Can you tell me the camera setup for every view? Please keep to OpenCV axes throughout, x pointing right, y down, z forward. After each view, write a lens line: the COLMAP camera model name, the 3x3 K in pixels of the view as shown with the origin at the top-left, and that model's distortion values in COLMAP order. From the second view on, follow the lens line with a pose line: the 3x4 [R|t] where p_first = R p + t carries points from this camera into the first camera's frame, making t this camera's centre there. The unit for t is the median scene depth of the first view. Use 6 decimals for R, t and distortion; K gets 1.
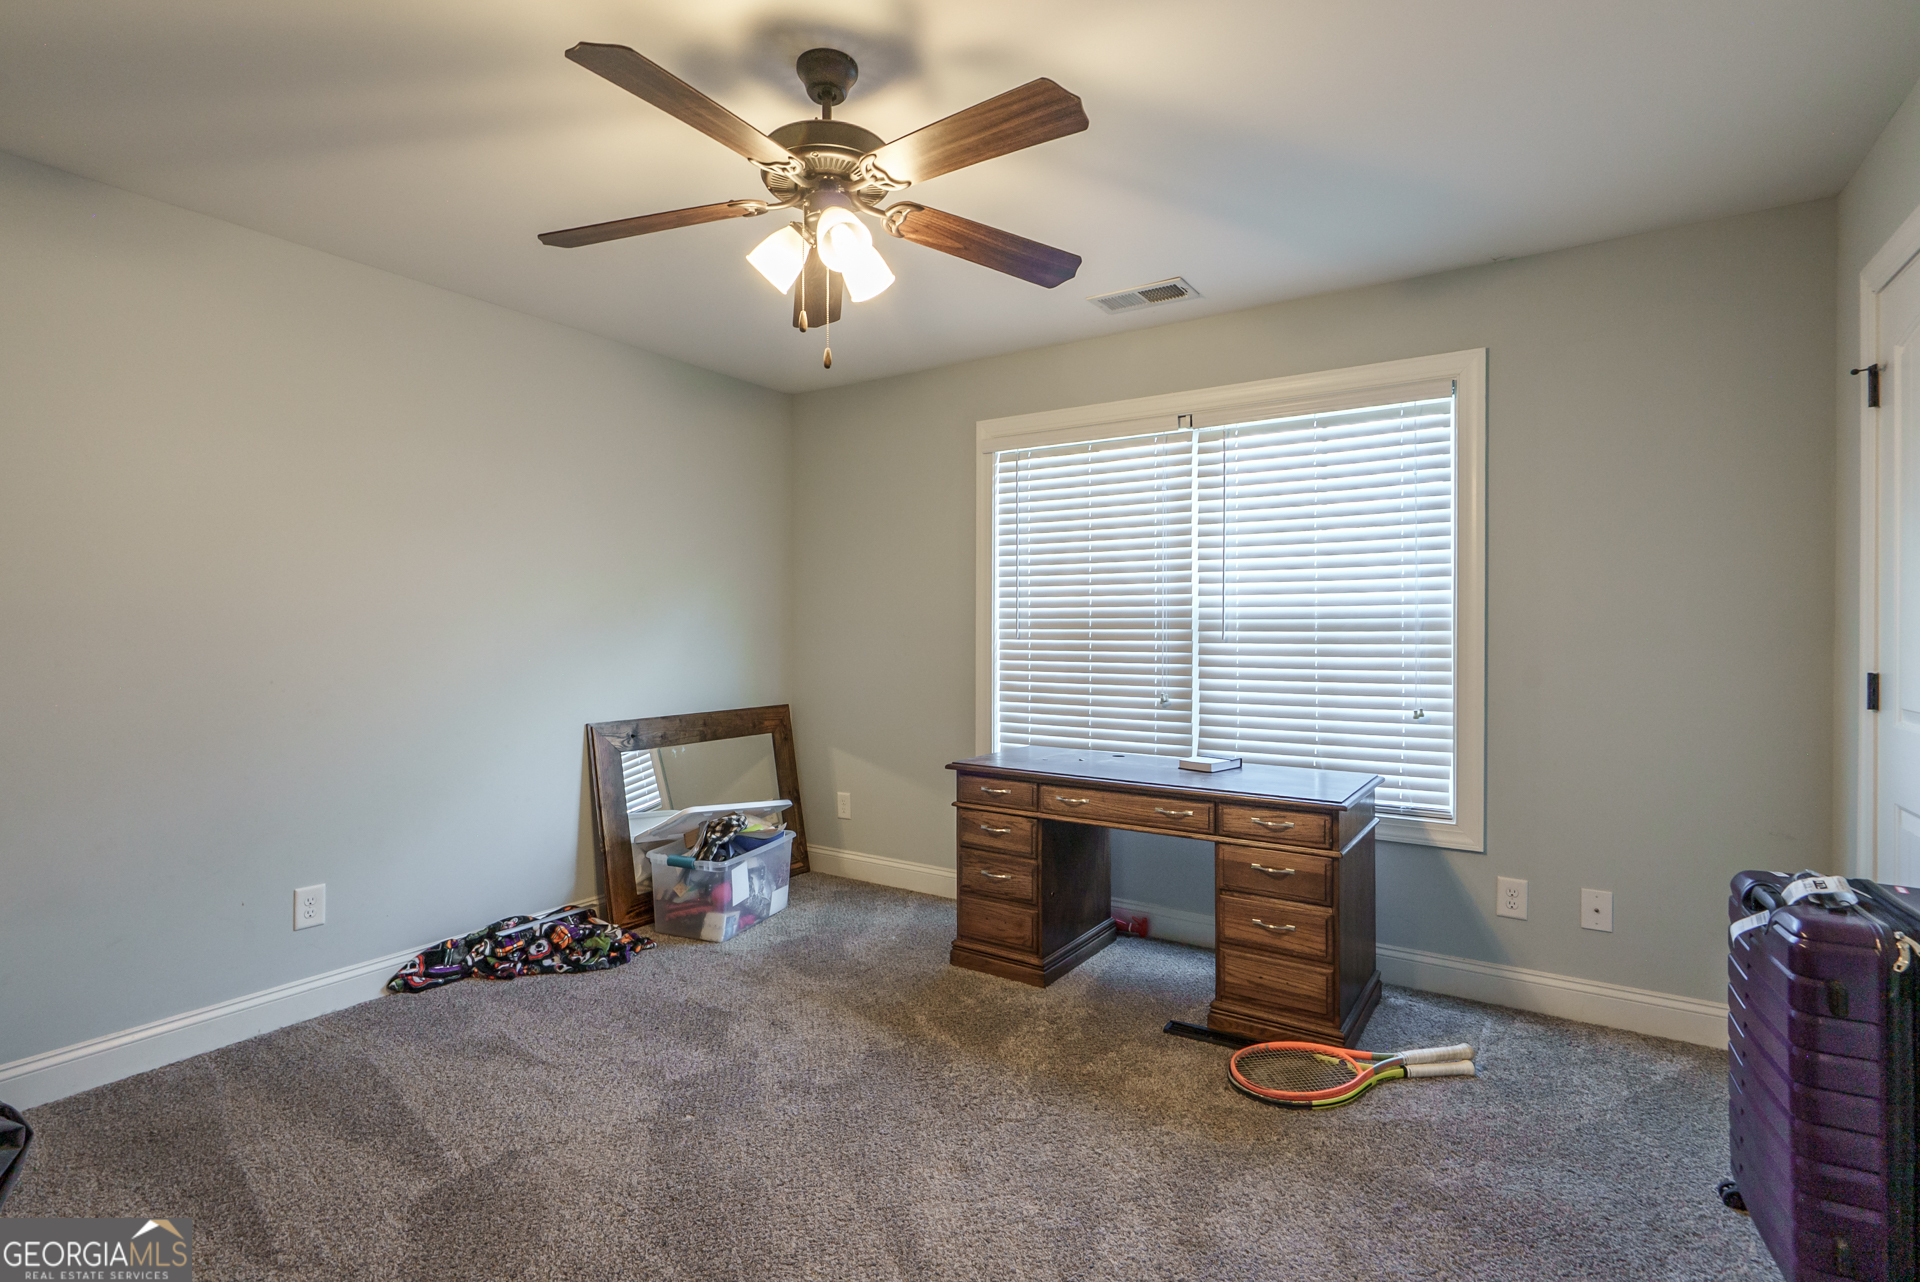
lens RADIAL K [[879.1, 0, 971.8], [0, 879.1, 623.1], [0, 0, 1]] dist [0.003198, -0.000053]
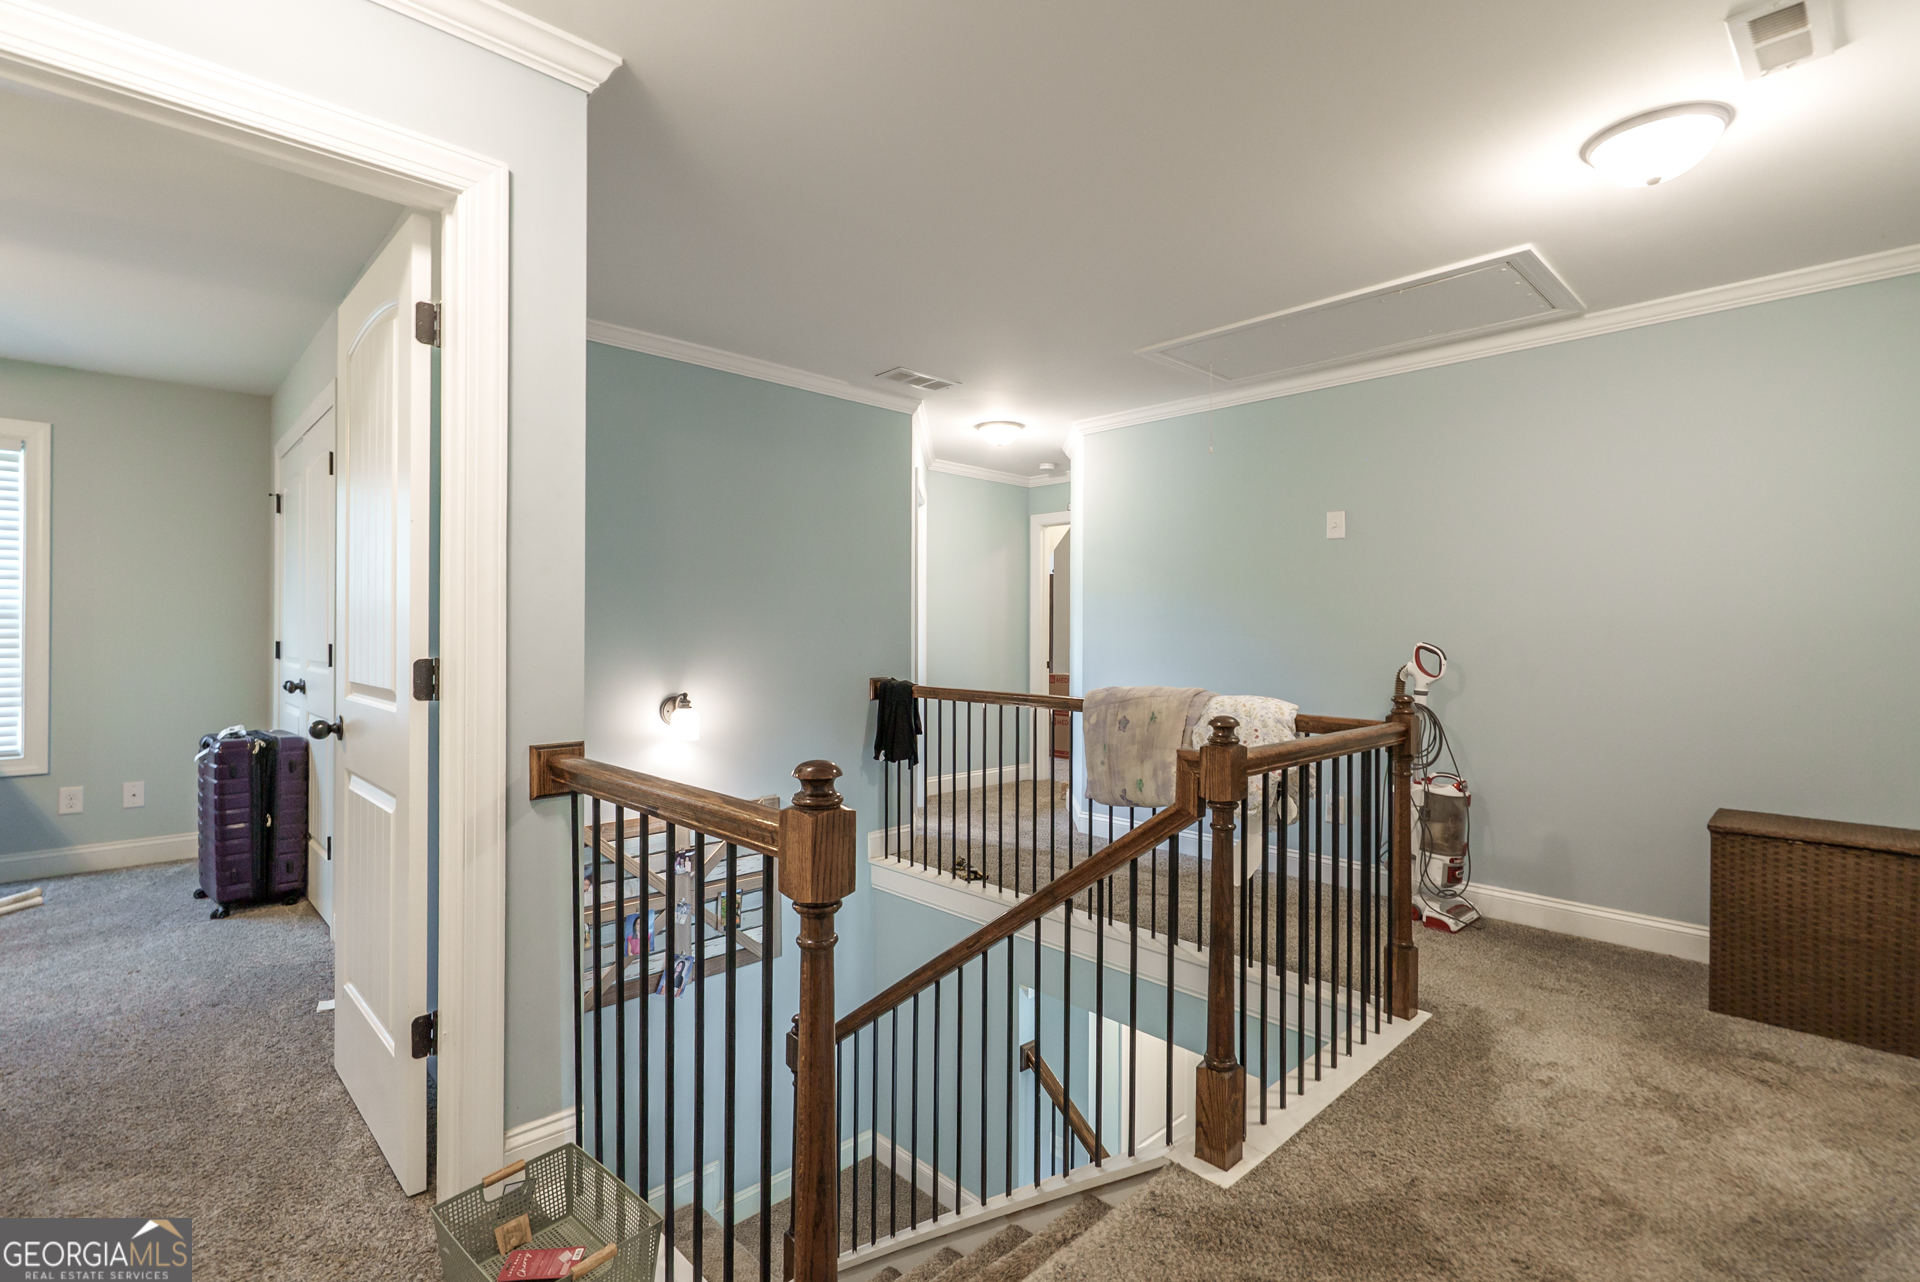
lens RADIAL K [[879.1, 0, 922.0], [0, 879.1, 632.7], [0, 0, 1]] dist [0.003198, -0.000053]
pose [[0.242060, -0.006087, 0.970242, -0.630431], [-0.011284, 0.999895, 0.009088, 0.000026], [-0.970196, -0.013148, 0.241966, -0.981970]]
